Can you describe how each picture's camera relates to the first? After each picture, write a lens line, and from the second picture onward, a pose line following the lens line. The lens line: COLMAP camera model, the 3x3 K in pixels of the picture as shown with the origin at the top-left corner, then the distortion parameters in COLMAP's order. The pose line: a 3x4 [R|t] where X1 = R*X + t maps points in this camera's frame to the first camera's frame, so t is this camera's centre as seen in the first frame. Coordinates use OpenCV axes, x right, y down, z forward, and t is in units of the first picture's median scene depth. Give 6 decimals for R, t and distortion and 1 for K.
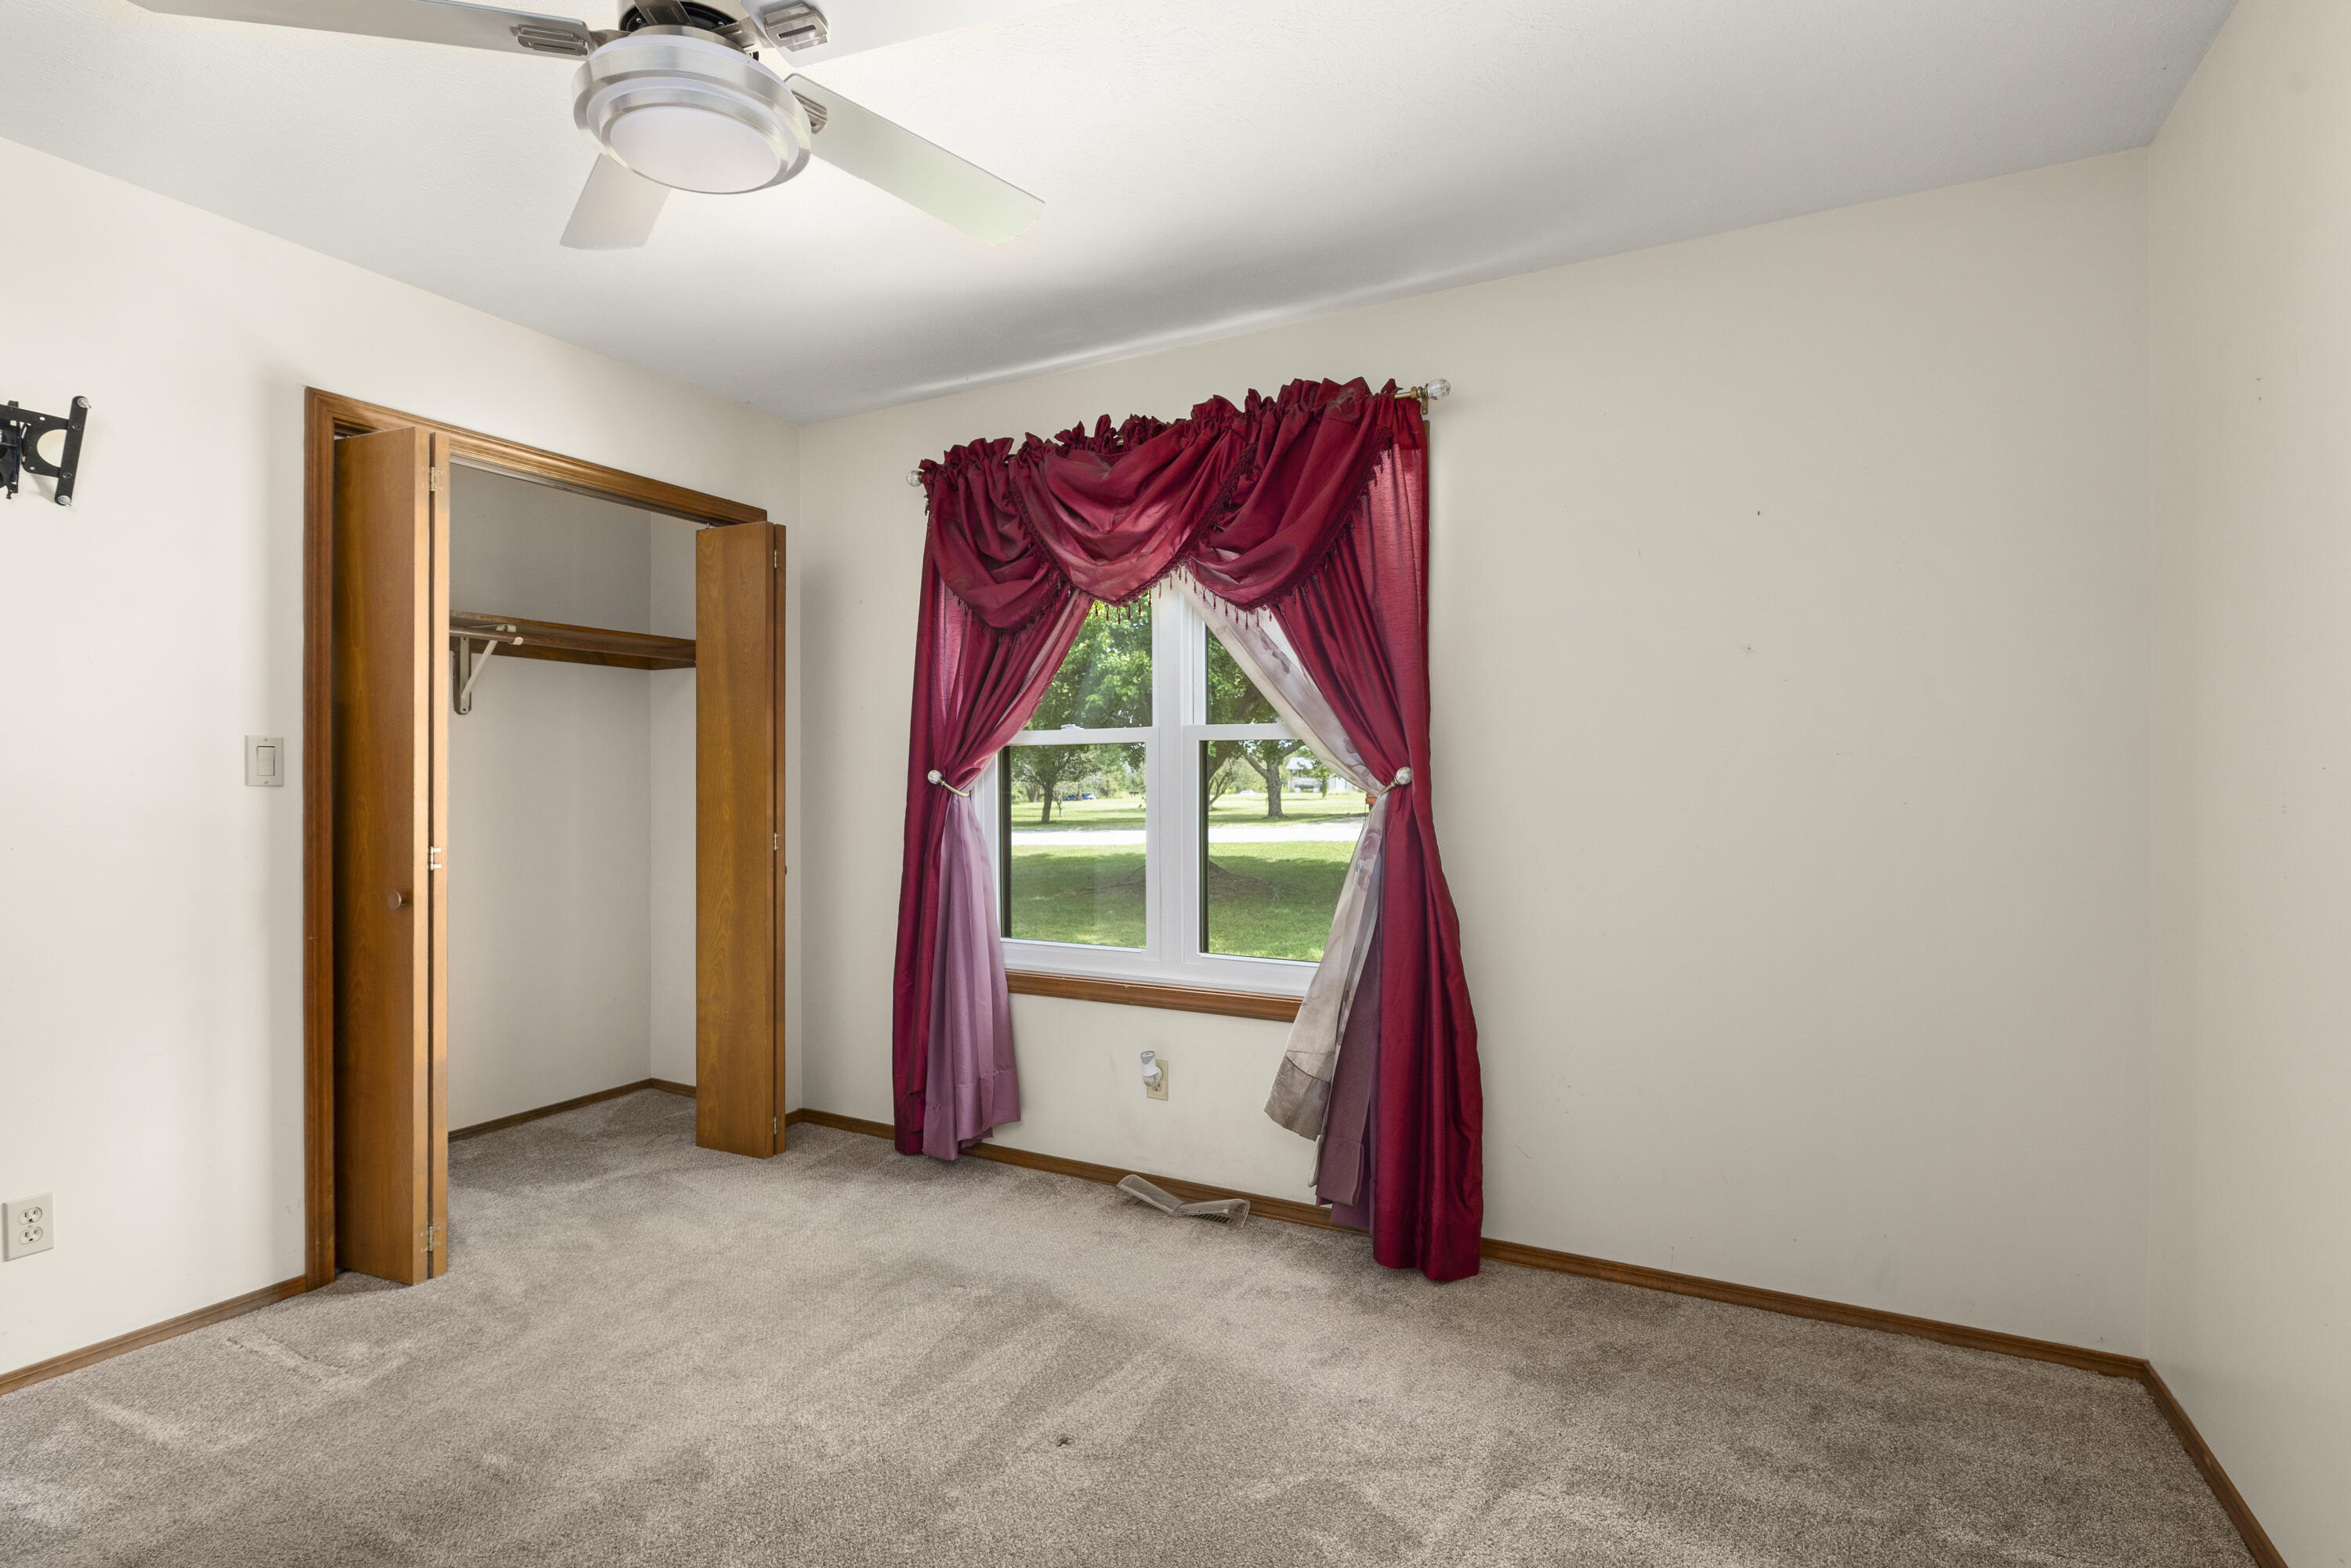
lens RADIAL K [[1113.1, 0, 1173.9], [0, 1113.1, 778.3], [0, 0, 1]] dist [-0.000640, -0.001210]
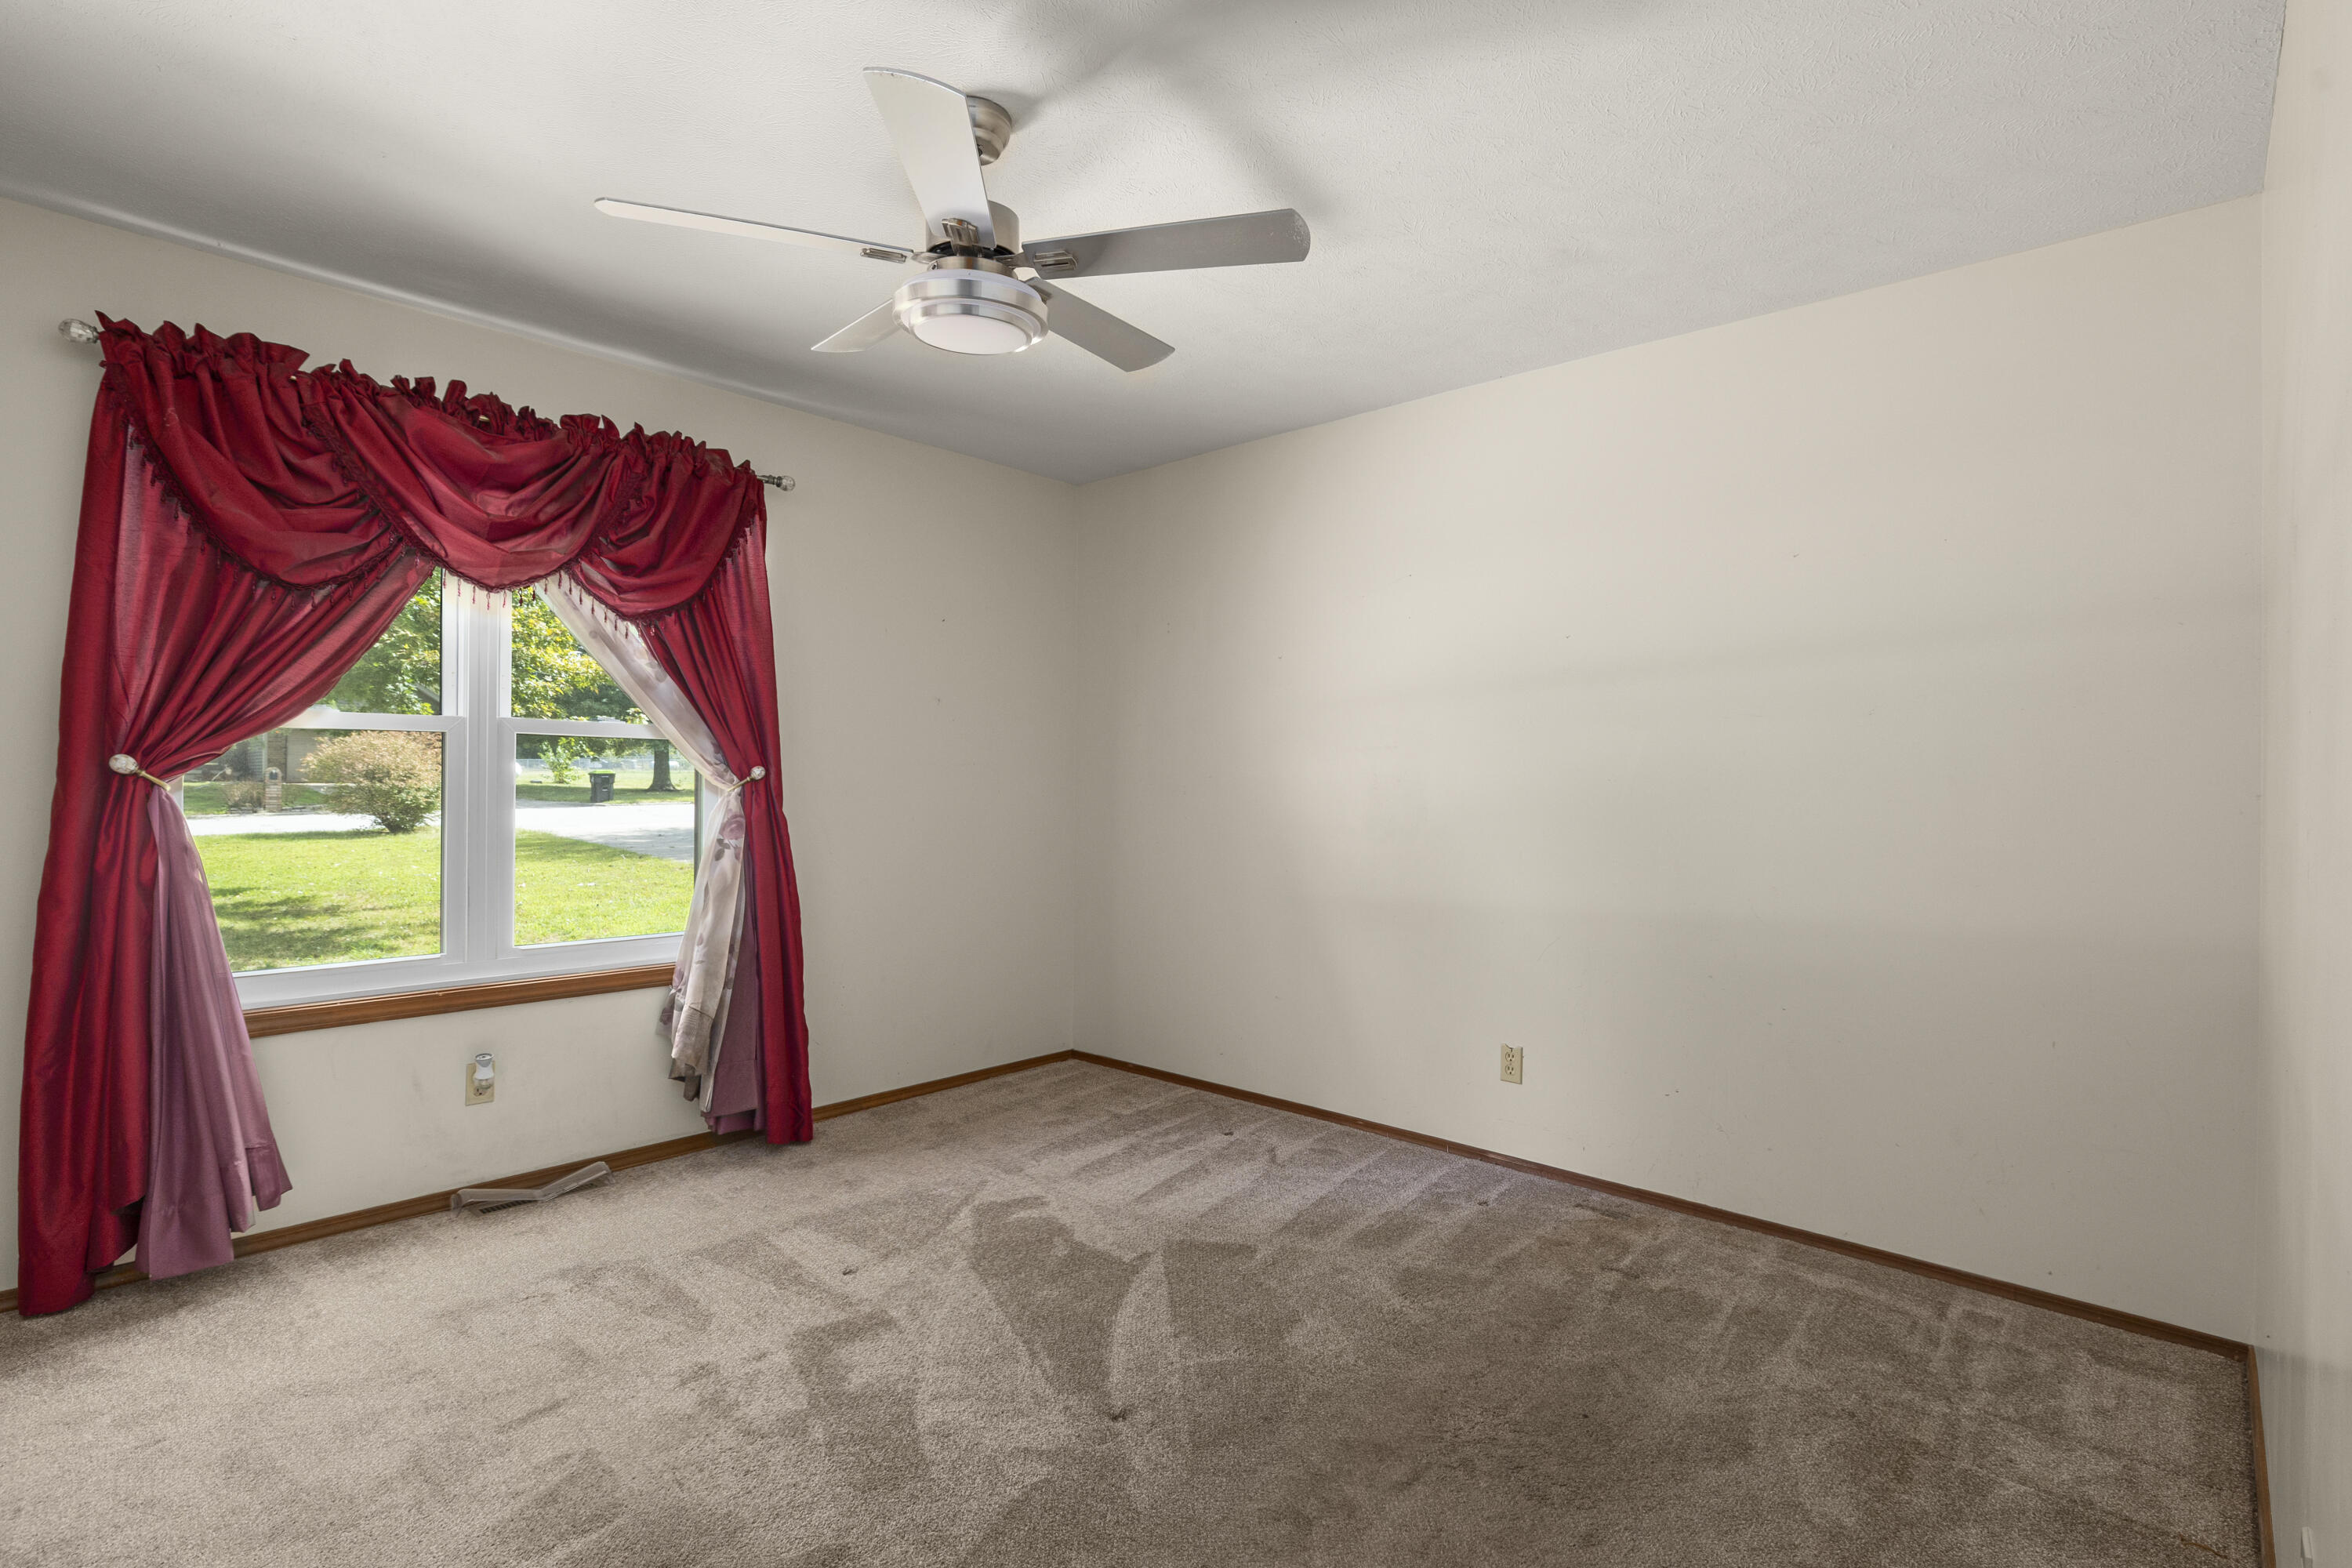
lens RADIAL K [[1113.7, 0, 1171.3], [0, 1113.7, 787.6], [0, 0, 1]] dist [-0.000640, -0.001210]
pose [[0.260180, 0.002157, 0.965558, -0.871636], [-0.006345, 0.999980, -0.000524, 0.011998], [-0.965539, -0.005990, 0.260188, 0.192976]]
